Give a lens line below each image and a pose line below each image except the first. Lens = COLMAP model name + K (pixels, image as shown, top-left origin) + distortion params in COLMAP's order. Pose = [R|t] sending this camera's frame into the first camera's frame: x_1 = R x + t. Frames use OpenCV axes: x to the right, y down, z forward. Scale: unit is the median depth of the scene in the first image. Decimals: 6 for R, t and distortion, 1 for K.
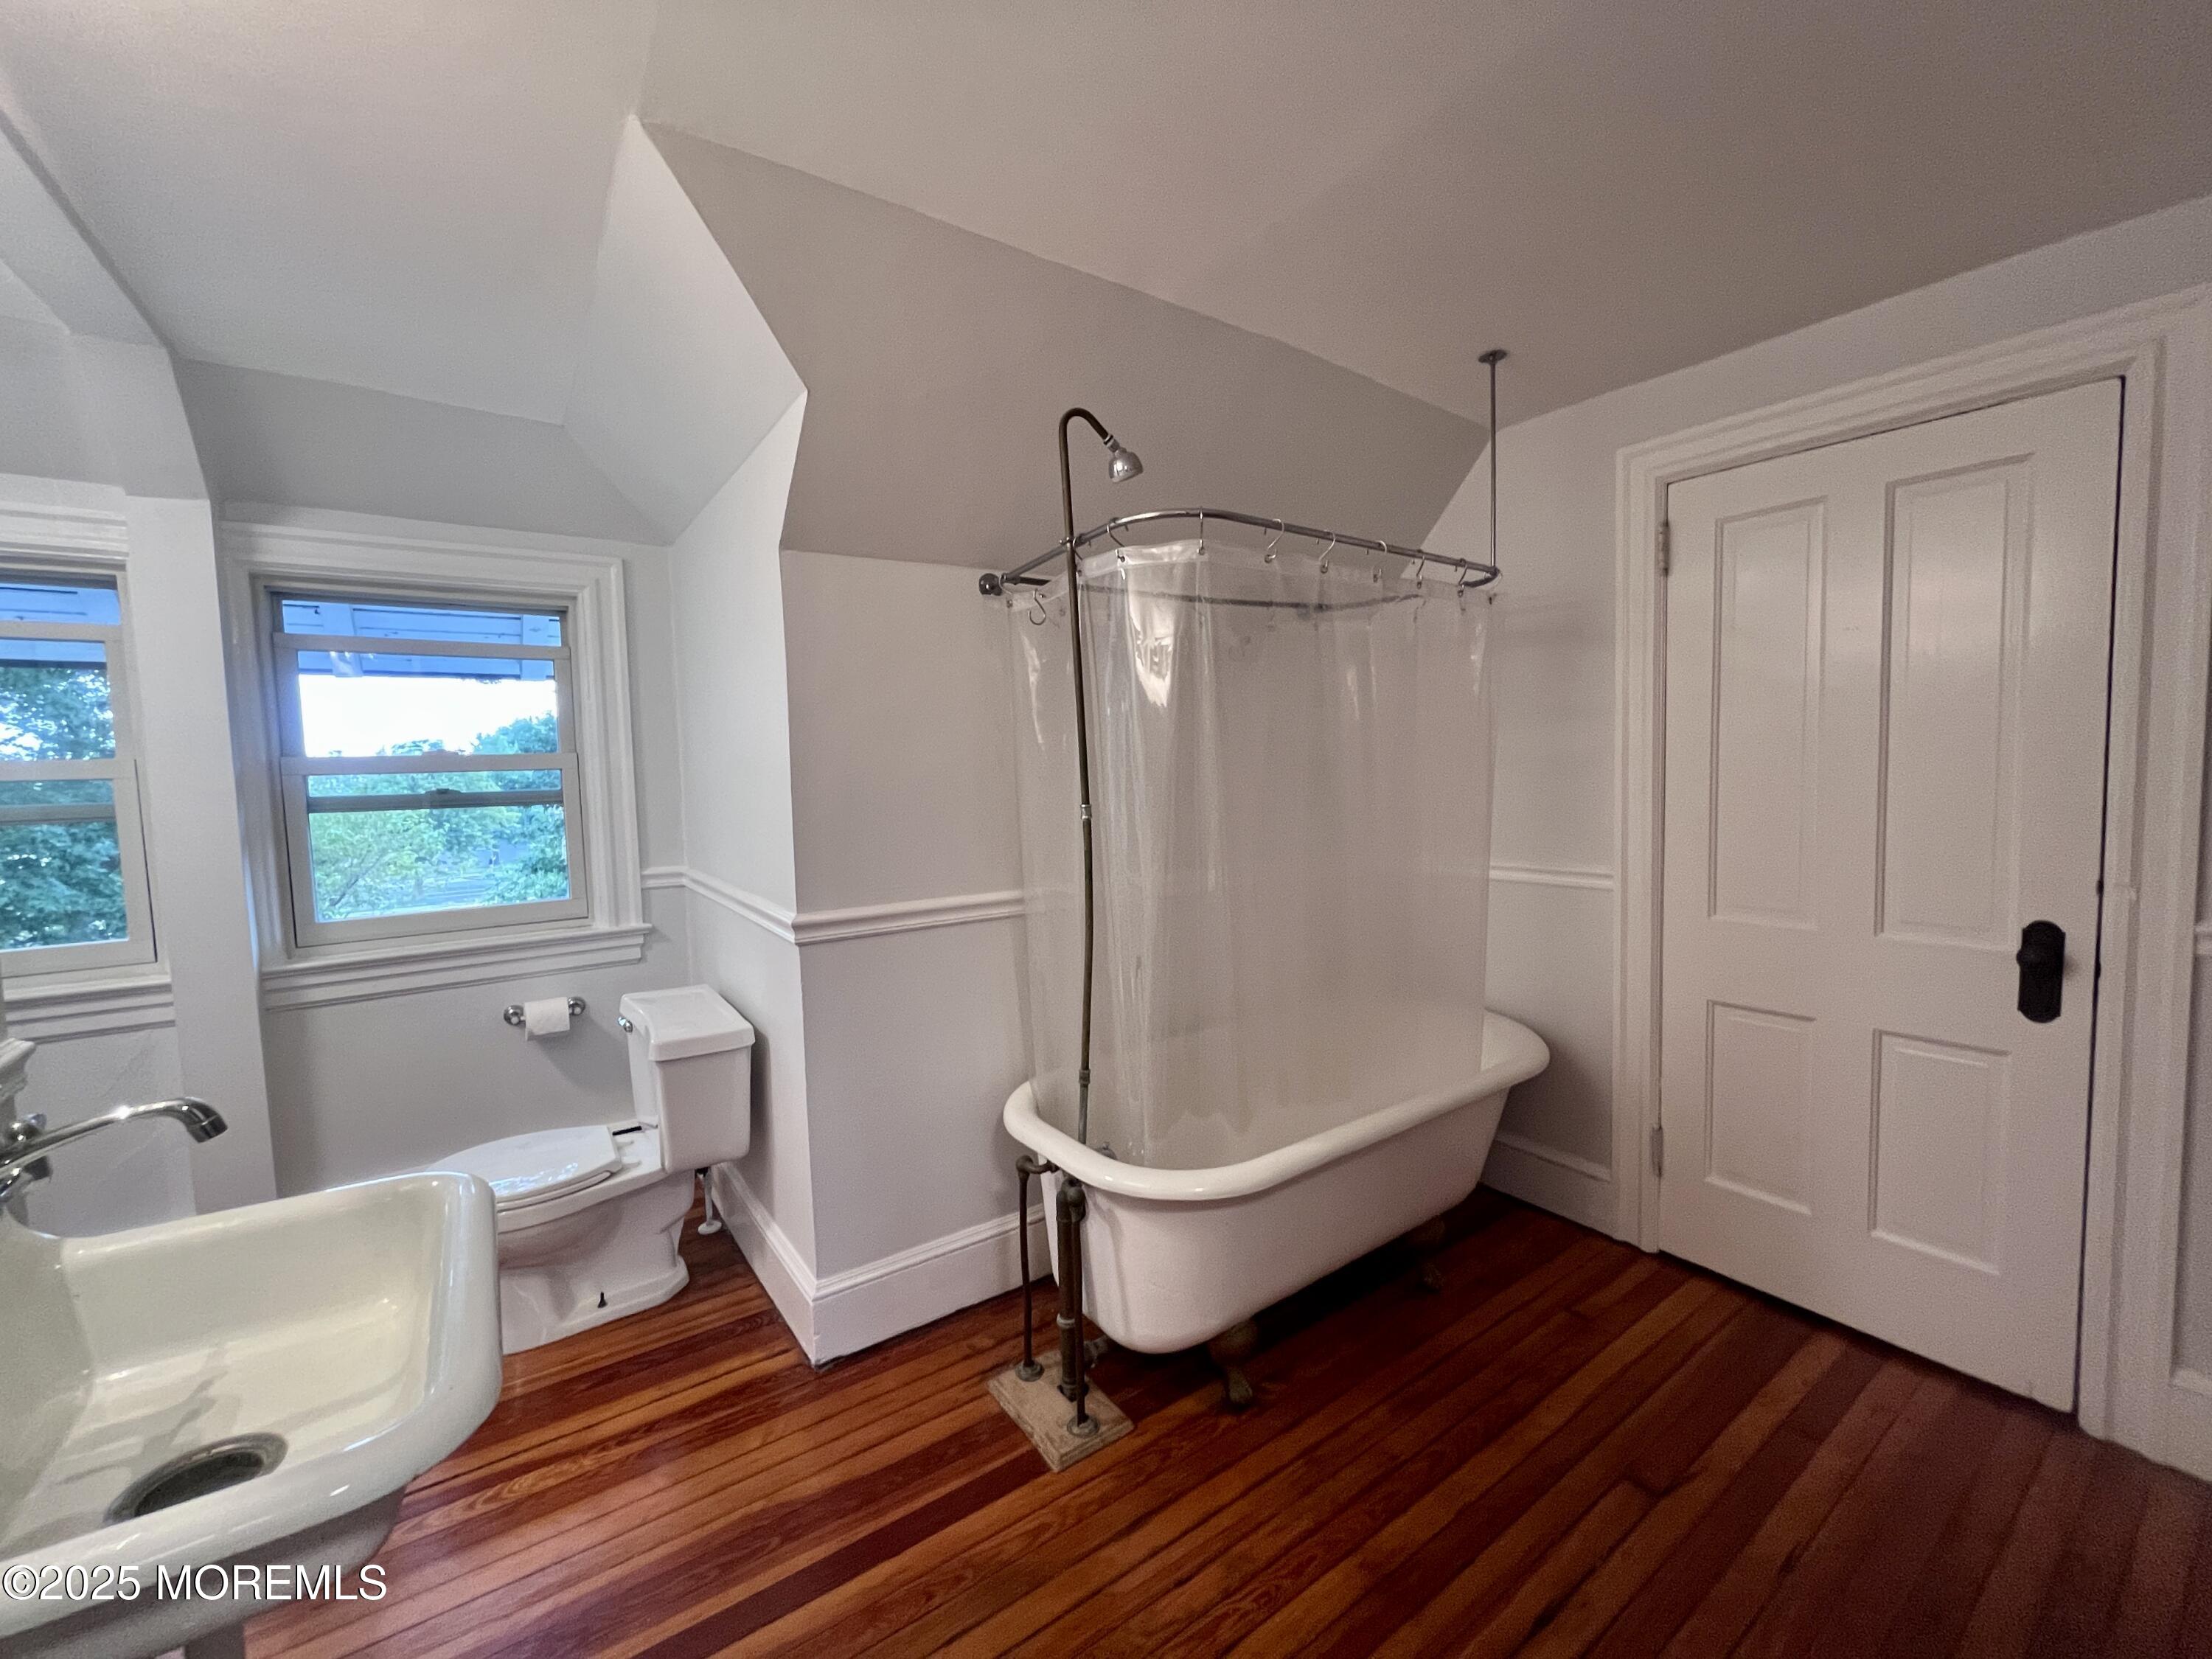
lens RADIAL K [[896.1, 0, 1113.1], [0, 896.1, 827.4], [0, 0, 1]] dist [0.001245, 0.000084]
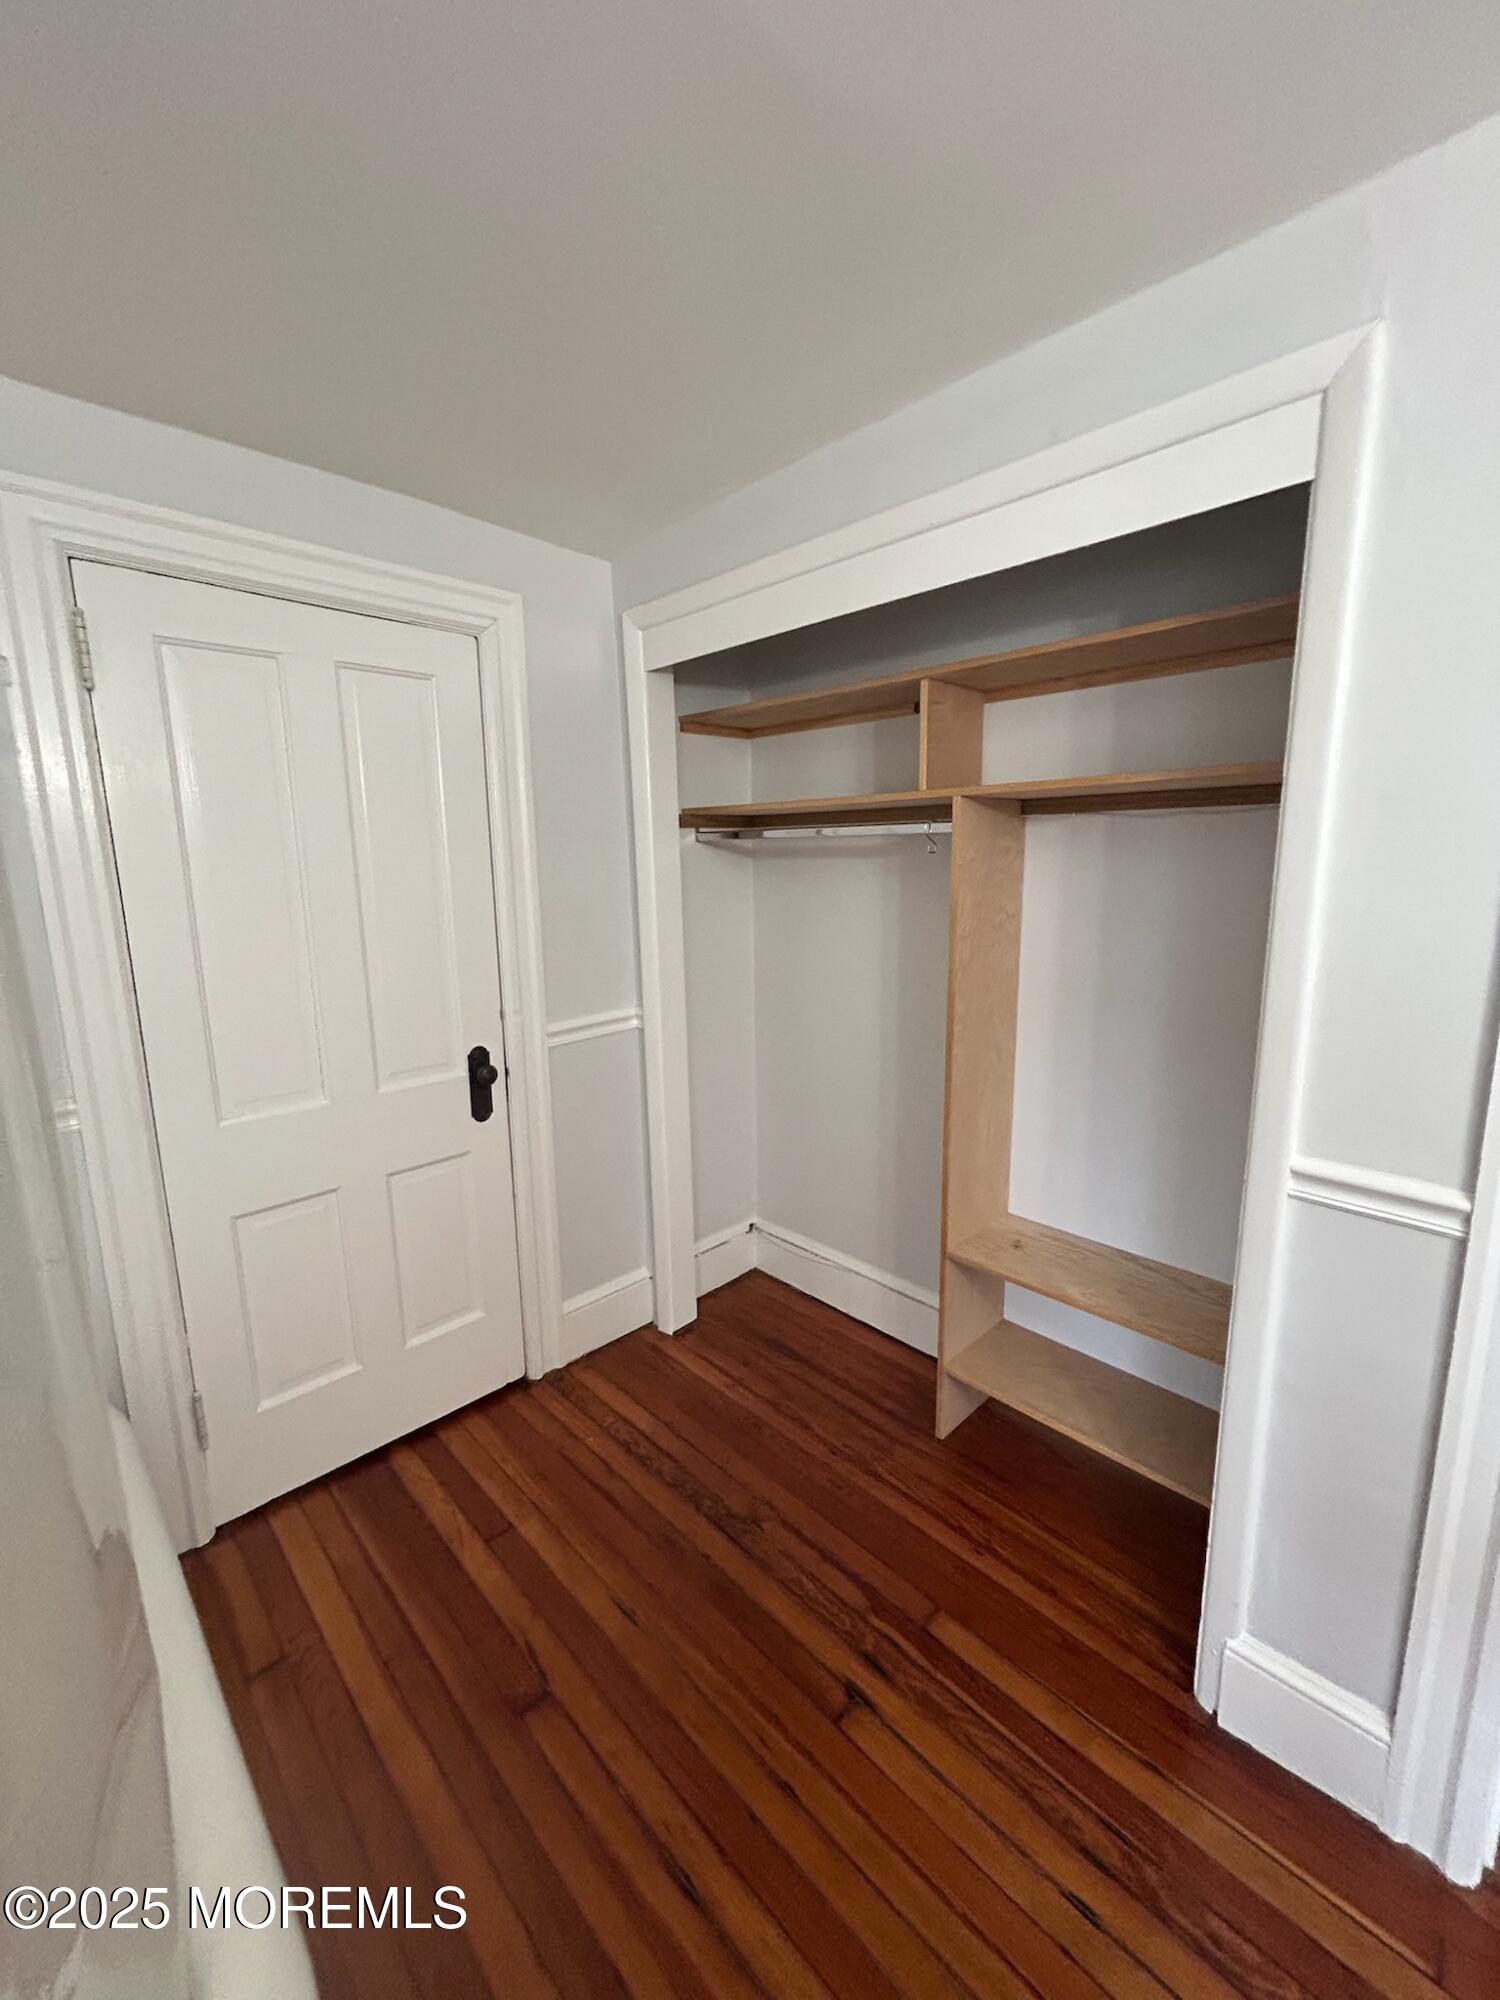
lens RADIAL K [[786.5, 0, 751.9], [0, 786.5, 992.6], [0, 0, 1]] dist [-0.027821, -0.000082]
pose [[-0.161318, -0.139039, 0.977059, -0.110634], [0.082084, 0.984706, 0.153679, -0.093427], [-0.983483, 0.104992, -0.147438, 0.607857]]
